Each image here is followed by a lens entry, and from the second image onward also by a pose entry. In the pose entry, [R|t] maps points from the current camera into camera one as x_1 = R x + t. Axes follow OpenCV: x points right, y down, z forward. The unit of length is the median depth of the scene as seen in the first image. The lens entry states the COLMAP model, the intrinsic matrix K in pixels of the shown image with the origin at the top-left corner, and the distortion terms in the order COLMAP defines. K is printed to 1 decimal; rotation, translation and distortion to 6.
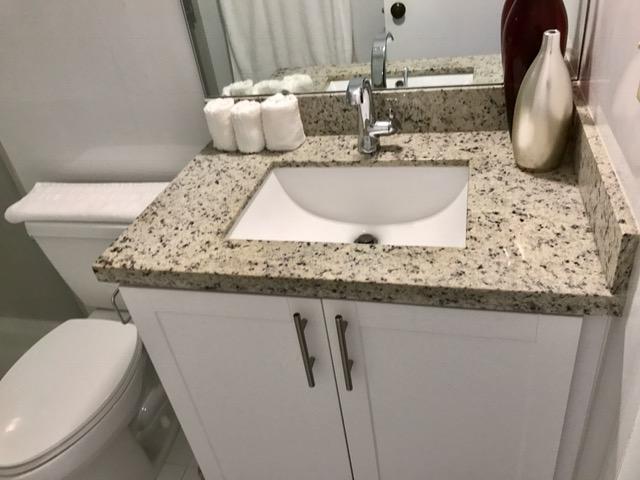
lens RADIAL K [[521.2, 0, 320.5], [0, 521.2, 240.8], [0, 0, 1]] dist [0.035104, -0.030011]
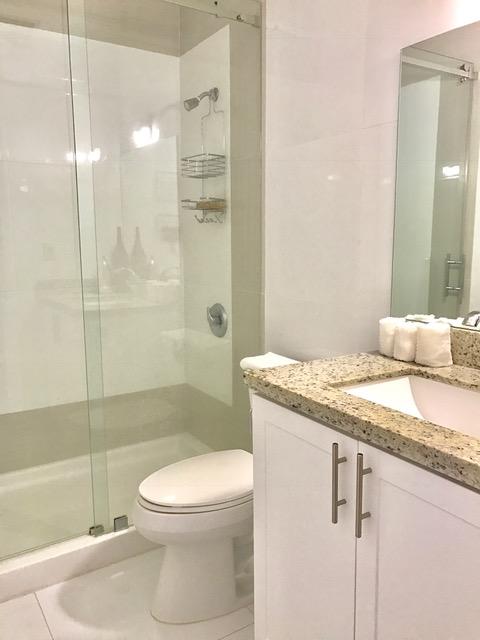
lens RADIAL K [[521.2, 0, 240.2], [0, 521.2, 318.9], [0, 0, 1]] dist [0.035104, -0.030011]
pose [[0.715478, 0.232140, -0.658941, 0.531307], [-0.466224, 0.861092, -0.202870, 0.236695], [0.520314, 0.452362, 0.724321, -0.164507]]
